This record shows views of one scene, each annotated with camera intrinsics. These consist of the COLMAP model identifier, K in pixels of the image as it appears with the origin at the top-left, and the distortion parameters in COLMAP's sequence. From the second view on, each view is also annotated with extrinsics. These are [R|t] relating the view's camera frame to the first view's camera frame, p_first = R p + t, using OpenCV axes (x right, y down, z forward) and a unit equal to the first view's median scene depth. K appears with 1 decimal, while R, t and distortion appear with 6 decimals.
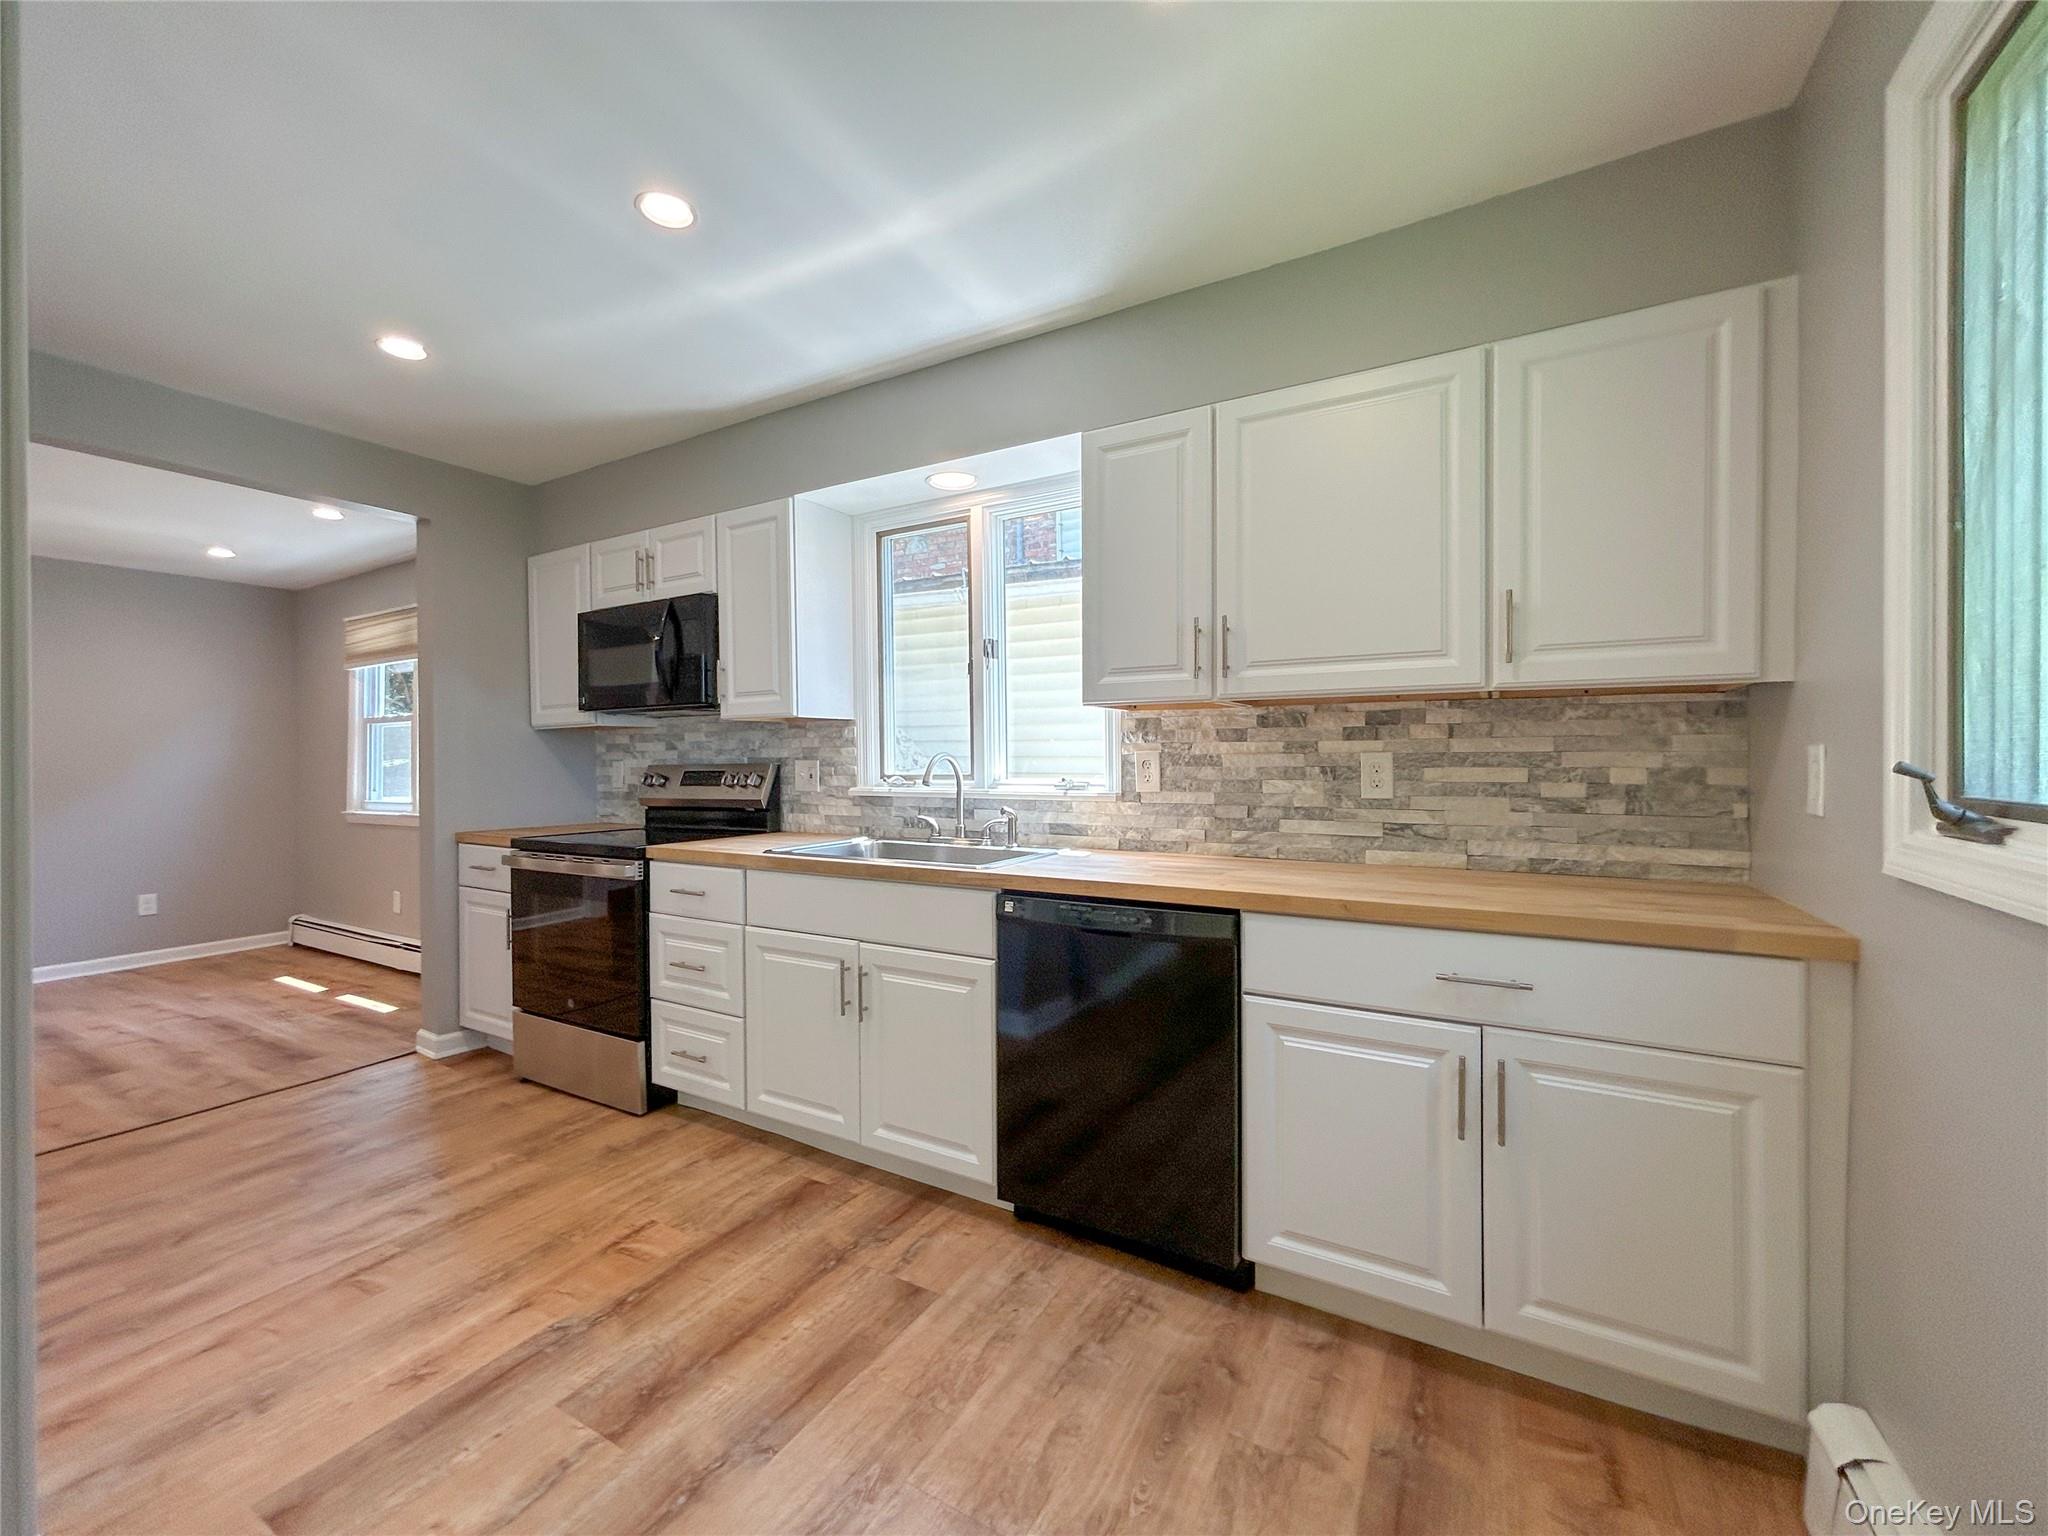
lens RADIAL K [[823.6, 0, 1021.0], [0, 823.6, 766.6], [0, 0, 1]] dist [0.001398, 0.000291]
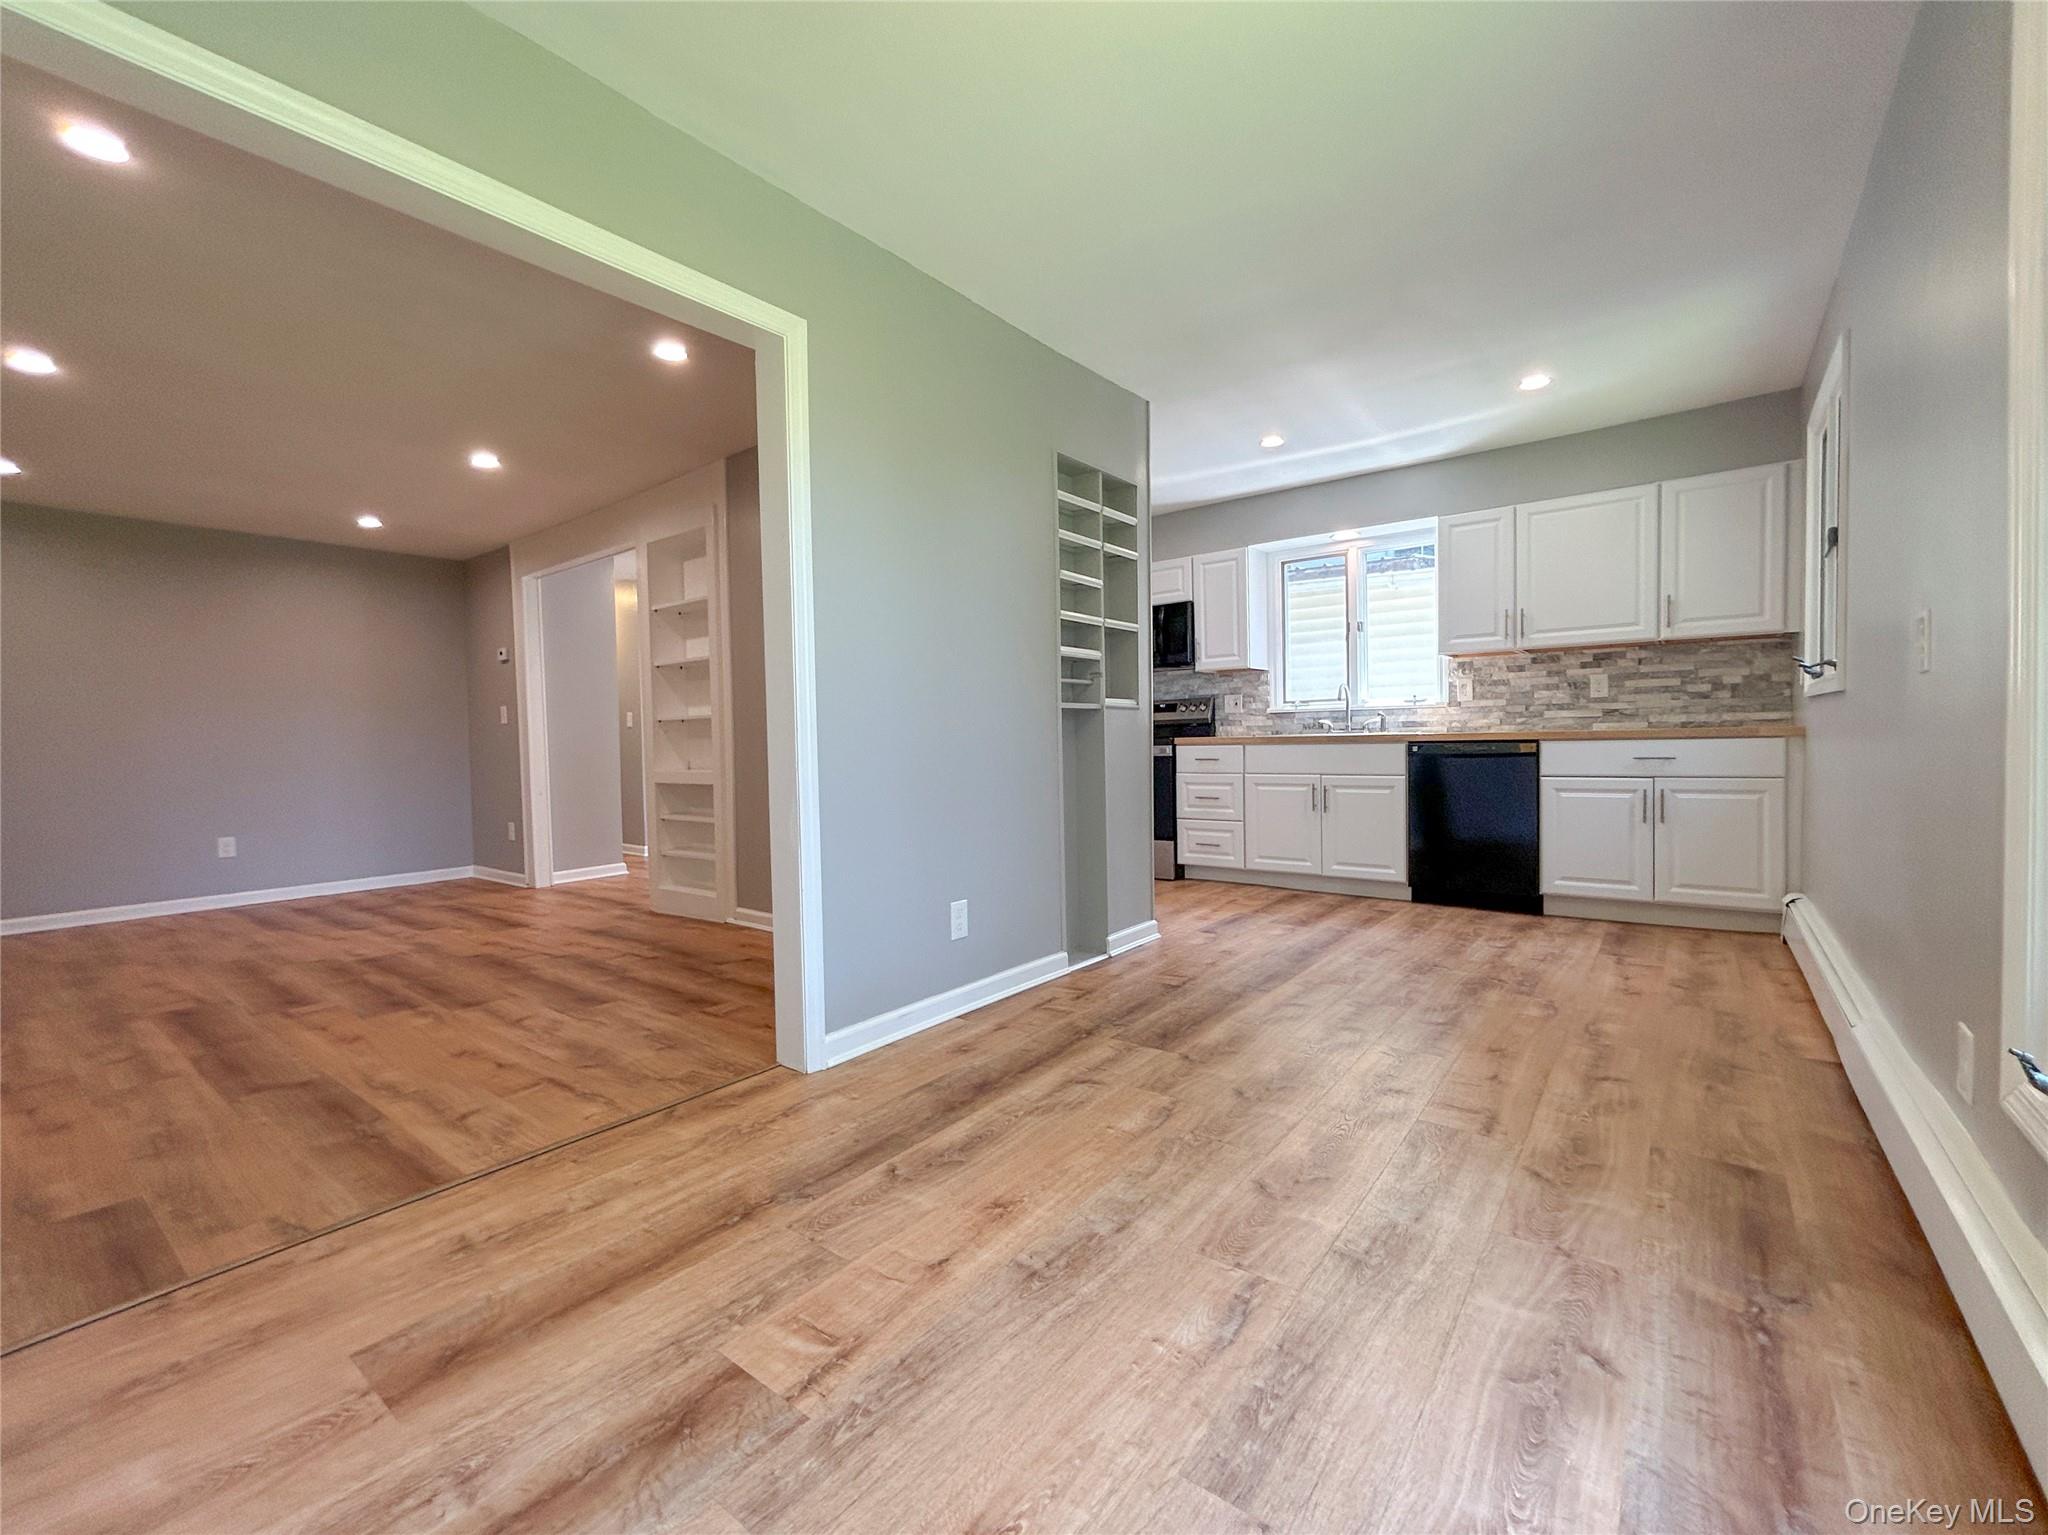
lens RADIAL K [[884.8, 0, 997.7], [0, 884.8, 768.7], [0, 0, 1]] dist [-0.036279, 0.026000]
pose [[0.988480, -0.009391, -0.151058, -0.664703], [0.012745, 0.999693, 0.021253, 0.143255], [0.150812, -0.022934, 0.988296, -1.268853]]
